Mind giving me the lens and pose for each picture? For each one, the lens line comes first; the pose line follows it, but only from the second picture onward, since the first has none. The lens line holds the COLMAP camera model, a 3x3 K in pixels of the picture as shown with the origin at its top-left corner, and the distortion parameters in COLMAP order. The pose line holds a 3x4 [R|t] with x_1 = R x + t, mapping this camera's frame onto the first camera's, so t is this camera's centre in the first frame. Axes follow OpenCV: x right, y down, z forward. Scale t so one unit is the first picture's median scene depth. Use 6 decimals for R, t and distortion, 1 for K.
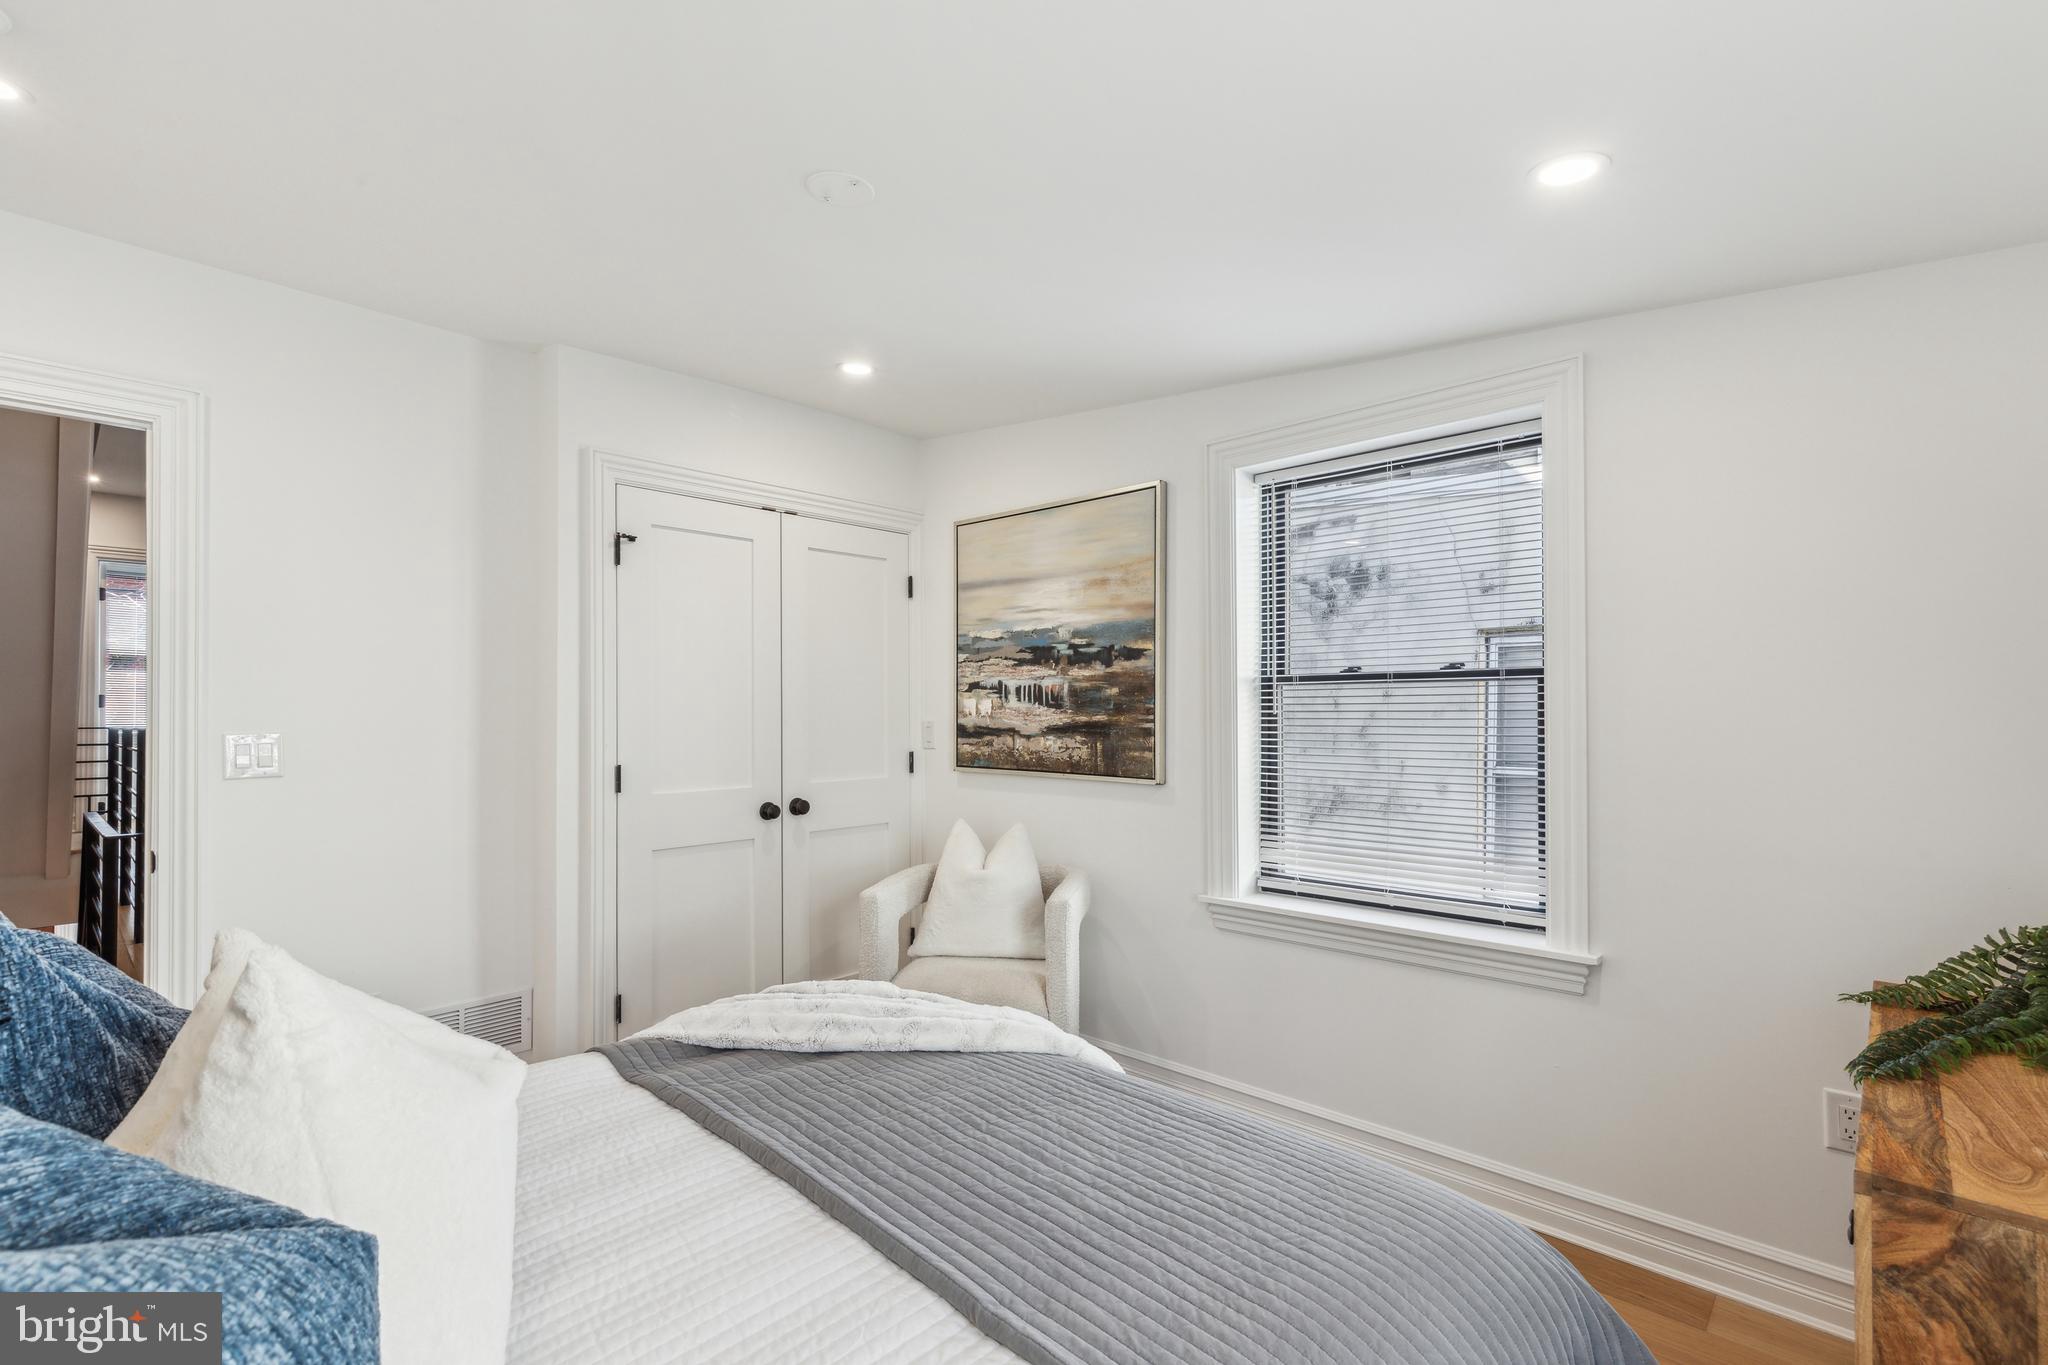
lens RADIAL K [[935.7, 0, 1026.3], [0, 935.7, 690.9], [0, 0, 1]] dist [0.010263, -0.003230]
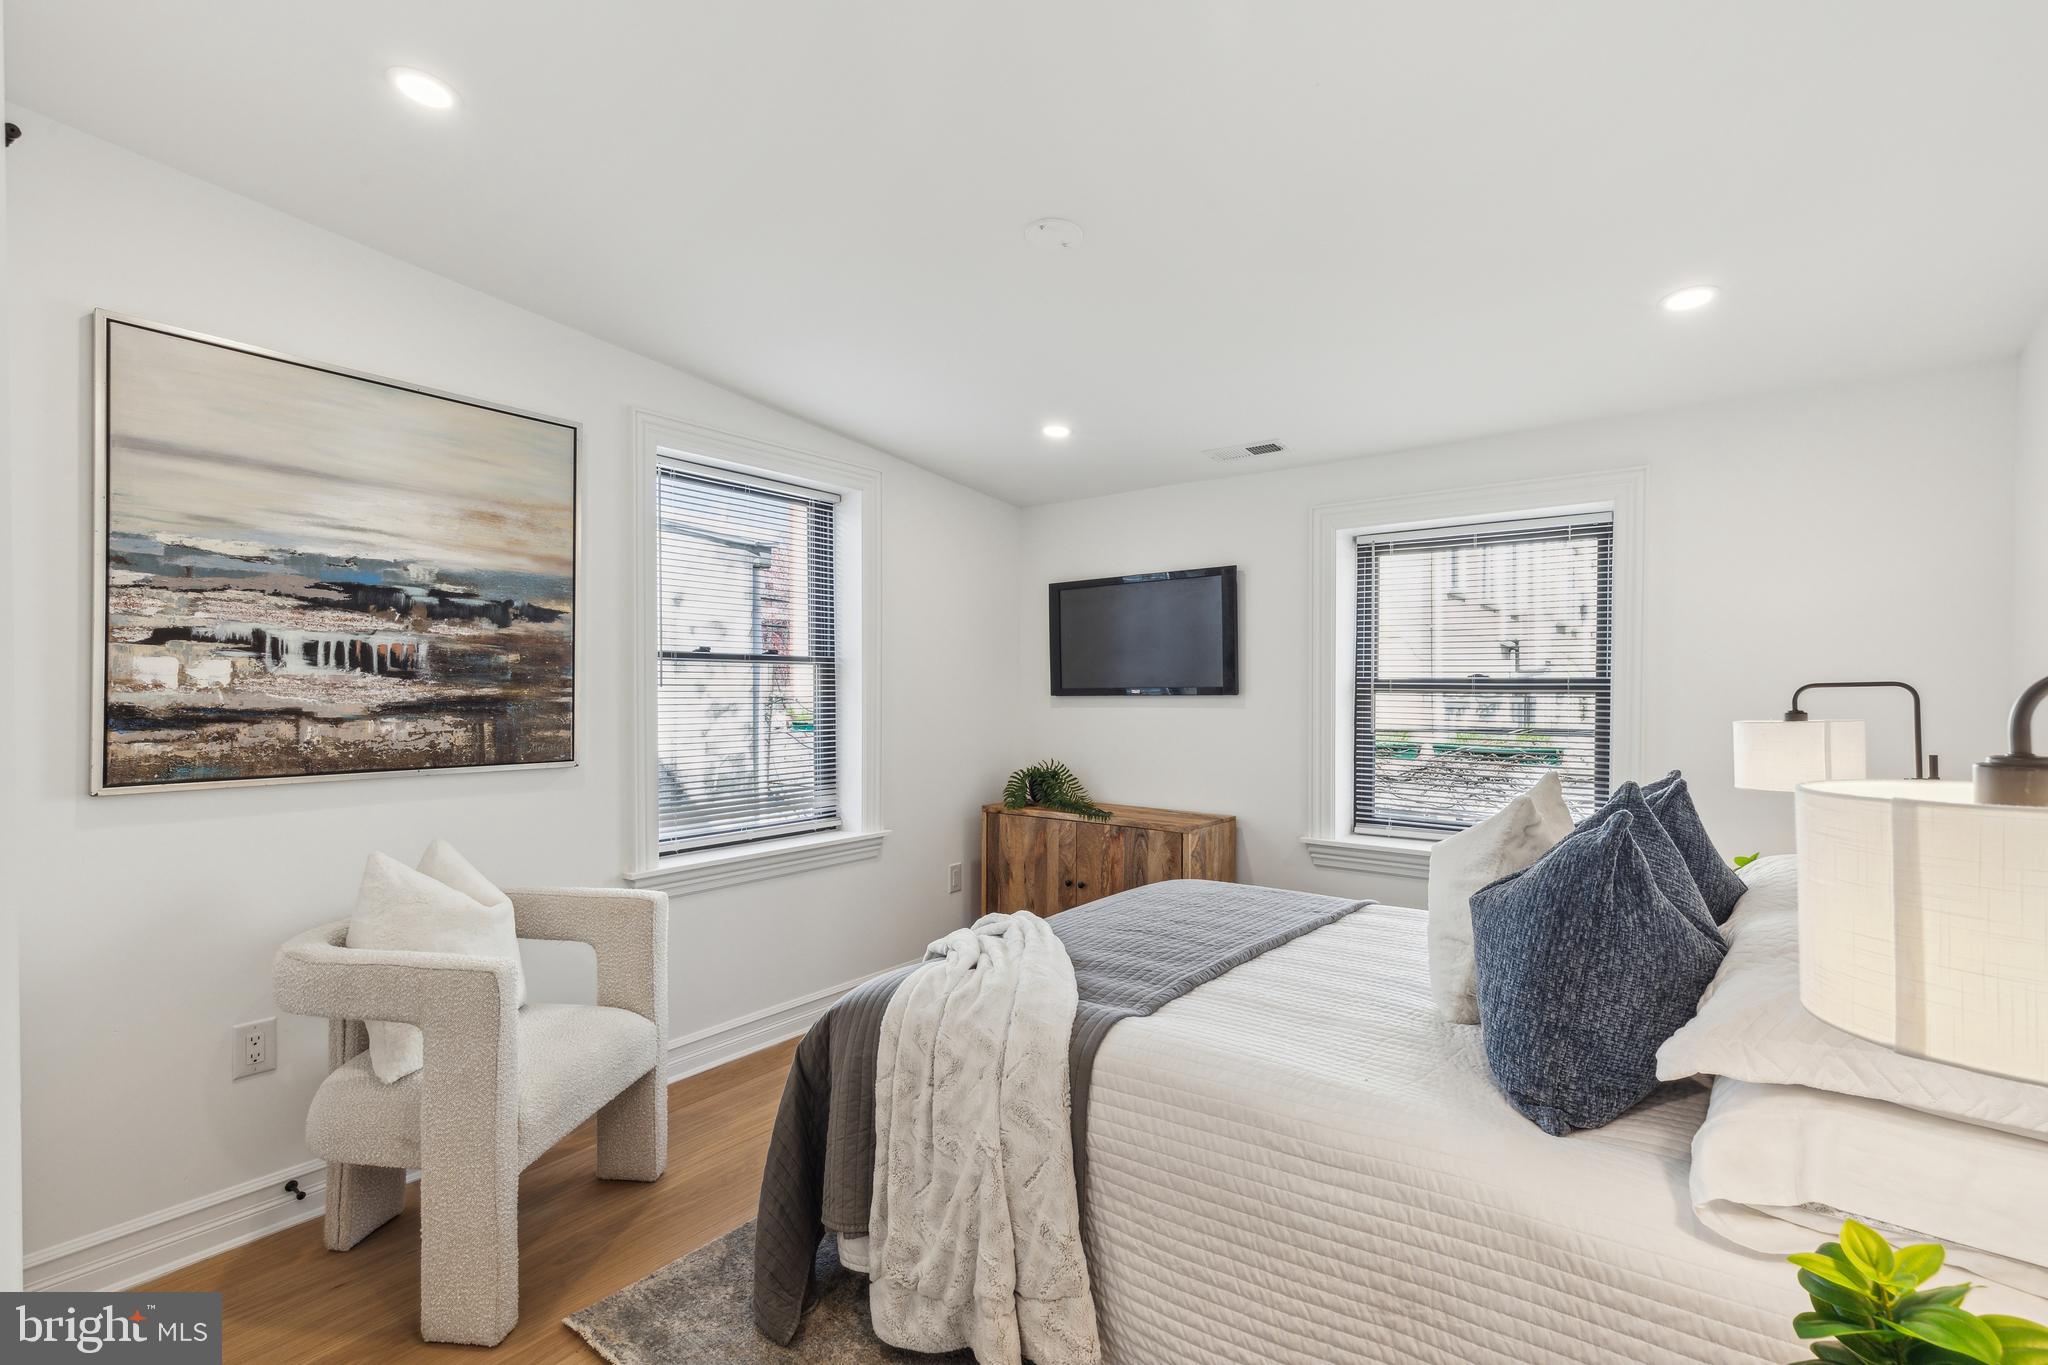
lens RADIAL K [[935.7, 0, 1036.0], [0, 935.7, 681.9], [0, 0, 1]] dist [0.010263, -0.003230]
pose [[-0.128535, 0.010164, 0.991653, -0.732053], [-0.022555, 0.999659, -0.013169, 0.020495], [-0.991448, -0.024060, -0.128262, 0.627128]]
